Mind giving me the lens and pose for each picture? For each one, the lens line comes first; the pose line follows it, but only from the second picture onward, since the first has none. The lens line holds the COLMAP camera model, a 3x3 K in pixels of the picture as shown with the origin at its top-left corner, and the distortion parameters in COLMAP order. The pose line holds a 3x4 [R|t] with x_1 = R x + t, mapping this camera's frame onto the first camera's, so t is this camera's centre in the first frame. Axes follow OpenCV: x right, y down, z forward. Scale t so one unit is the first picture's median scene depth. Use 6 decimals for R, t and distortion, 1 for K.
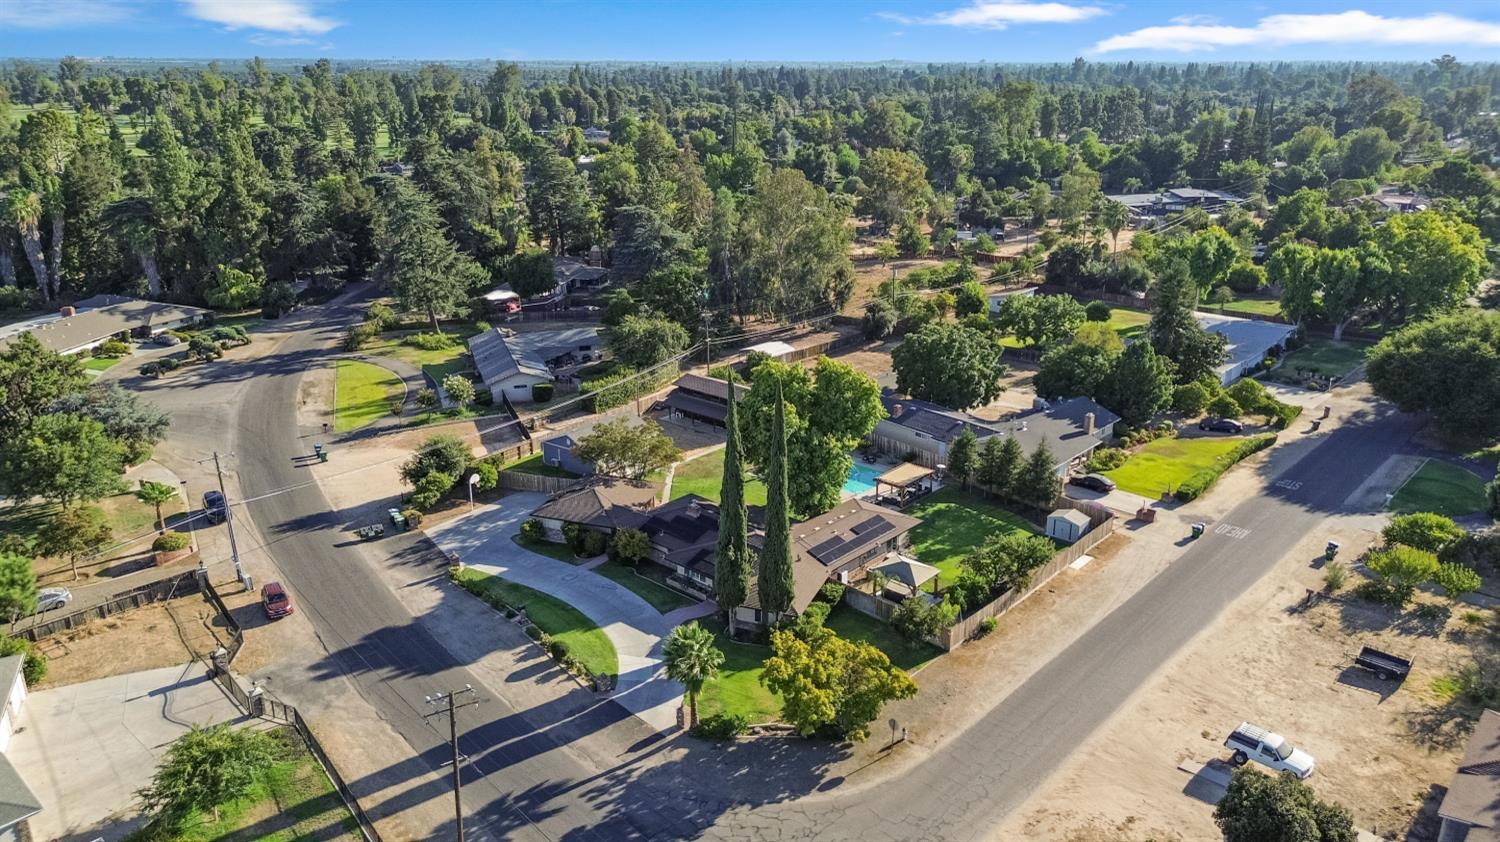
lens RADIAL K [[1075.9, 0, 750.0], [0, 1075.9, 421.0], [0, 0, 1]] dist [0.074590, -0.083245]
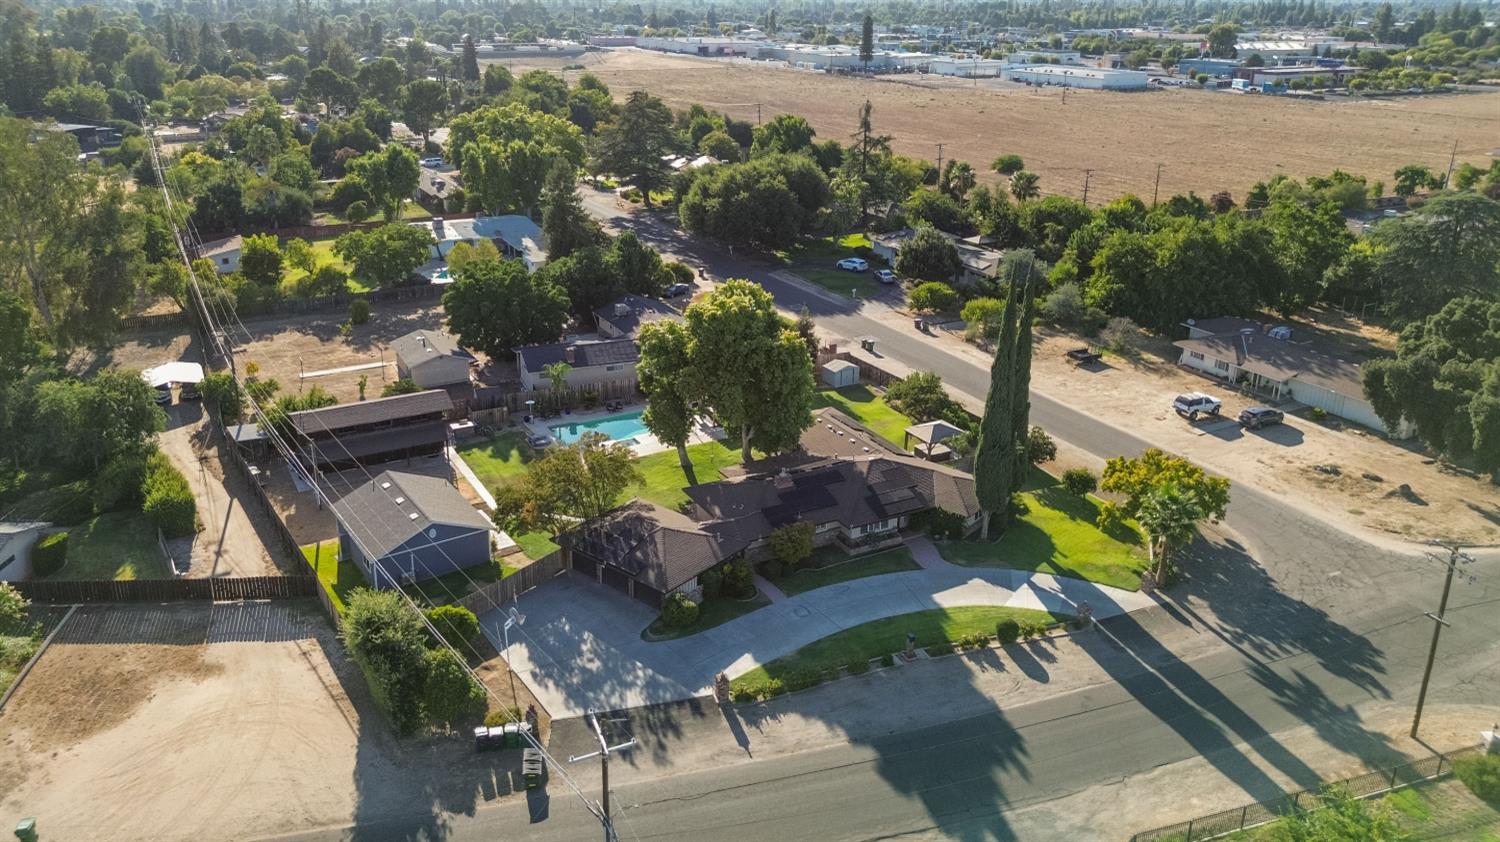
lens RADIAL K [[1049.2, 0, 750.0], [0, 1049.2, 421.0], [0, 0, 1]] dist [0.069377, -0.076069]
pose [[0.334450, -0.350852, 0.874669, -0.843906], [0.290050, 0.921387, 0.258684, -0.199592], [-0.896669, 0.167181, 0.409922, 0.746462]]
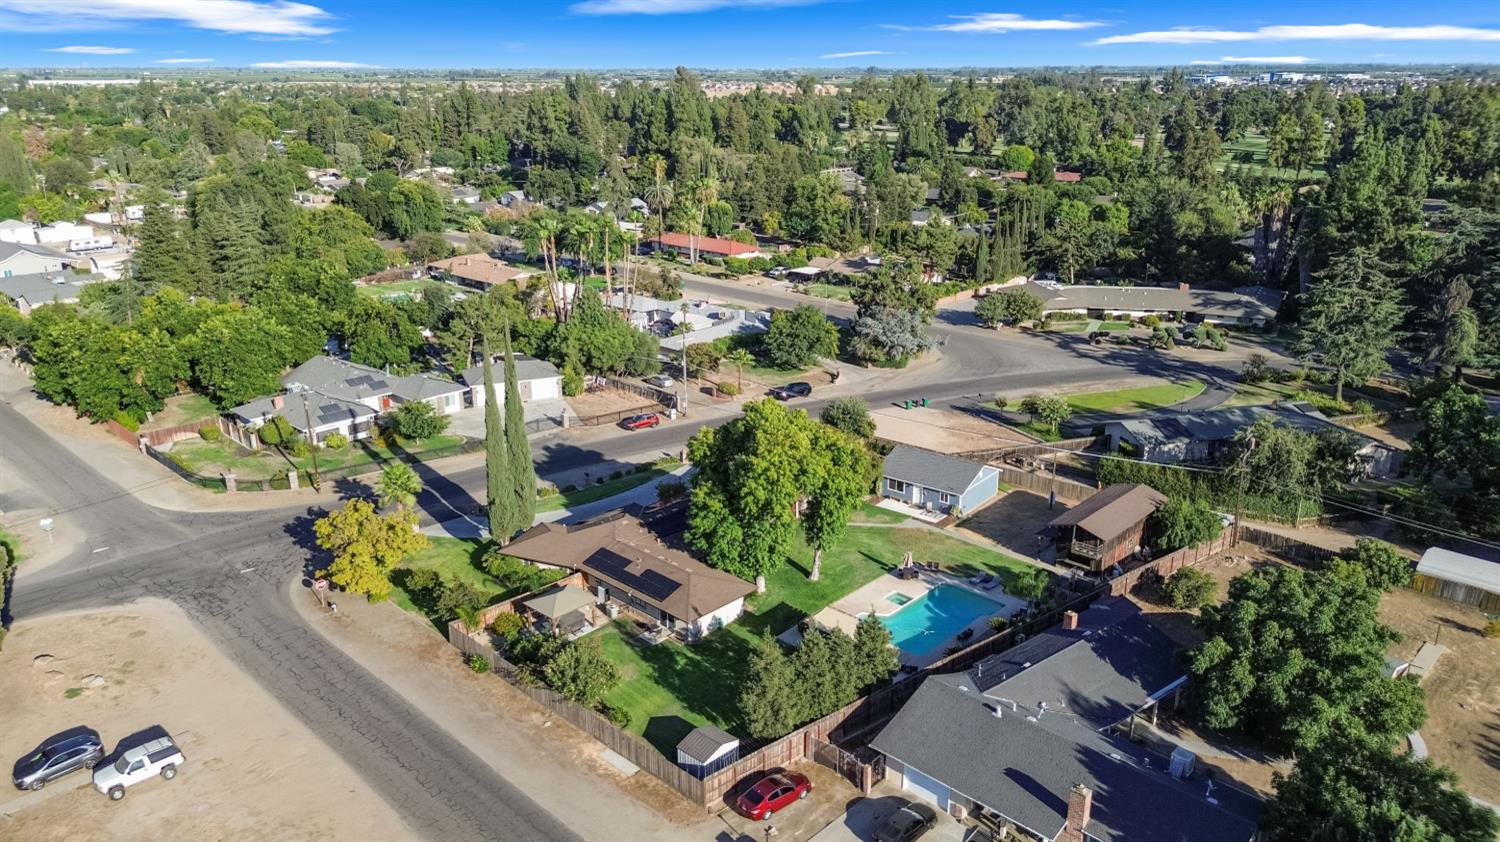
lens RADIAL K [[1075.9, 0, 750.0], [0, 1075.9, 421.0], [0, 0, 1]] dist [0.074590, -0.083245]
pose [[-0.043694, 0.310896, -0.949439, 1.013045], [-0.312854, 0.898289, 0.308544, -0.358260], [0.948796, 0.310517, 0.058015, 1.069176]]
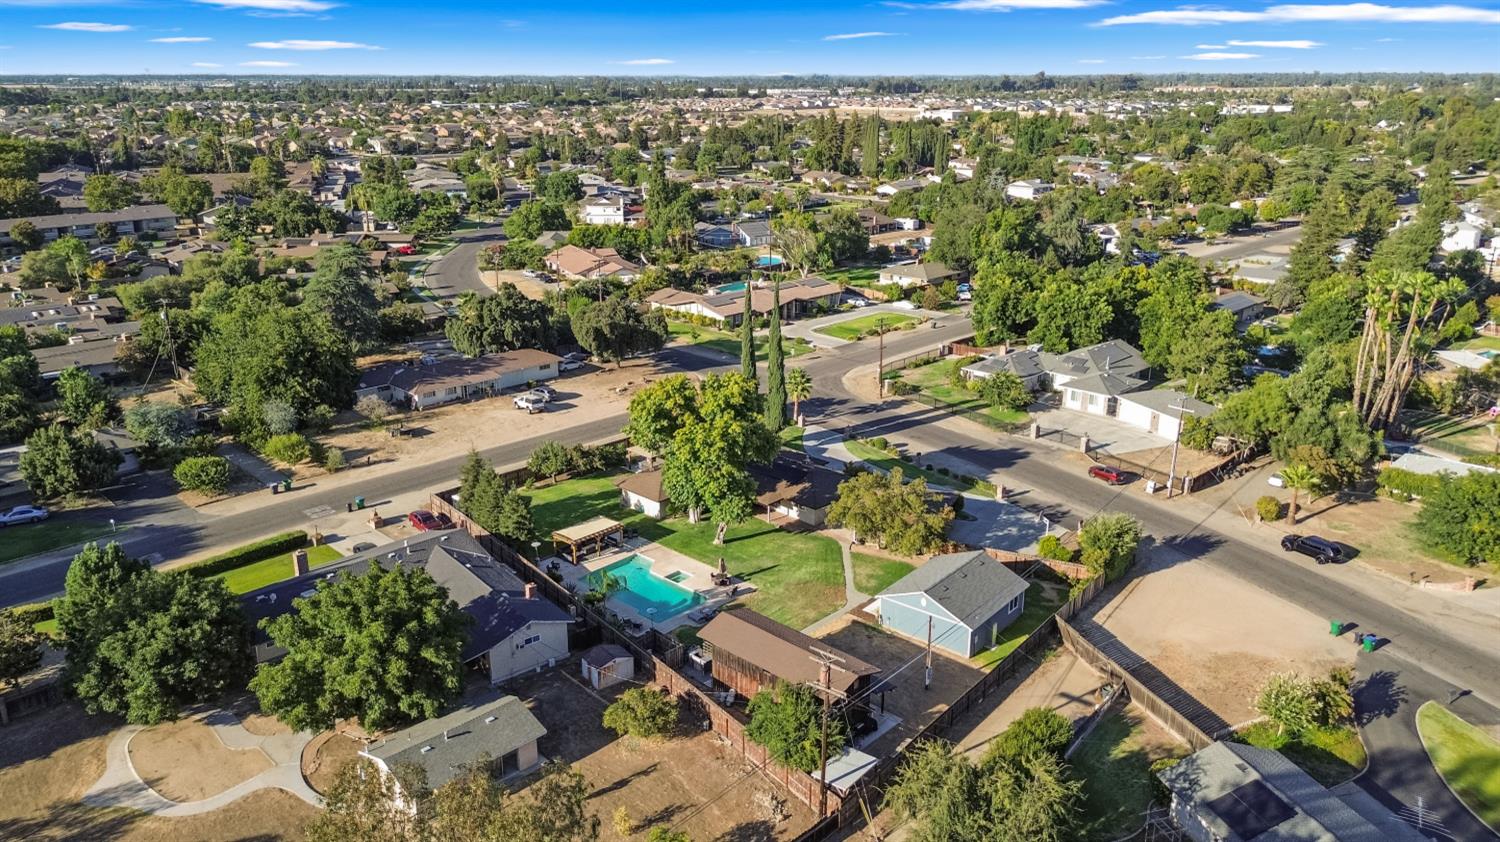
lens RADIAL K [[1075.9, 0, 750.0], [0, 1075.9, 421.0], [0, 0, 1]] dist [0.074590, -0.083245]
pose [[-0.997572, -0.018769, 0.067059, -0.074323], [0.024267, 0.808928, 0.587407, -0.718531], [-0.065271, 0.587608, -0.806509, 2.124989]]
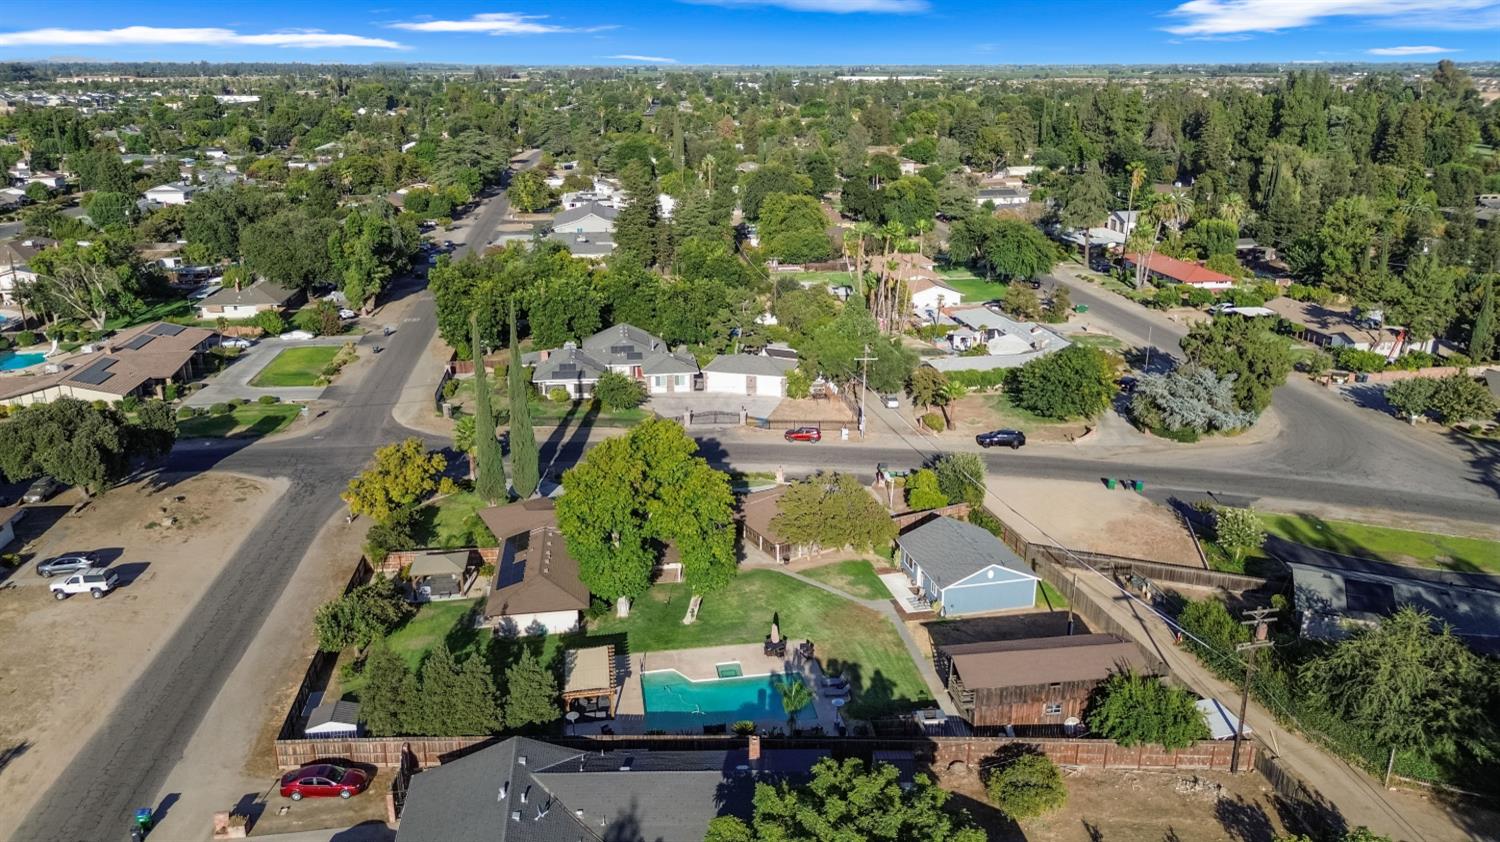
lens RADIAL K [[1075.9, 0, 750.0], [0, 1075.9, 421.0], [0, 0, 1]] dist [0.074590, -0.083245]
pose [[-0.656329, 0.236849, -0.716334, 0.671663], [-0.236452, 0.837043, 0.493406, -0.566844], [0.716465, 0.493215, -0.493372, 1.682228]]
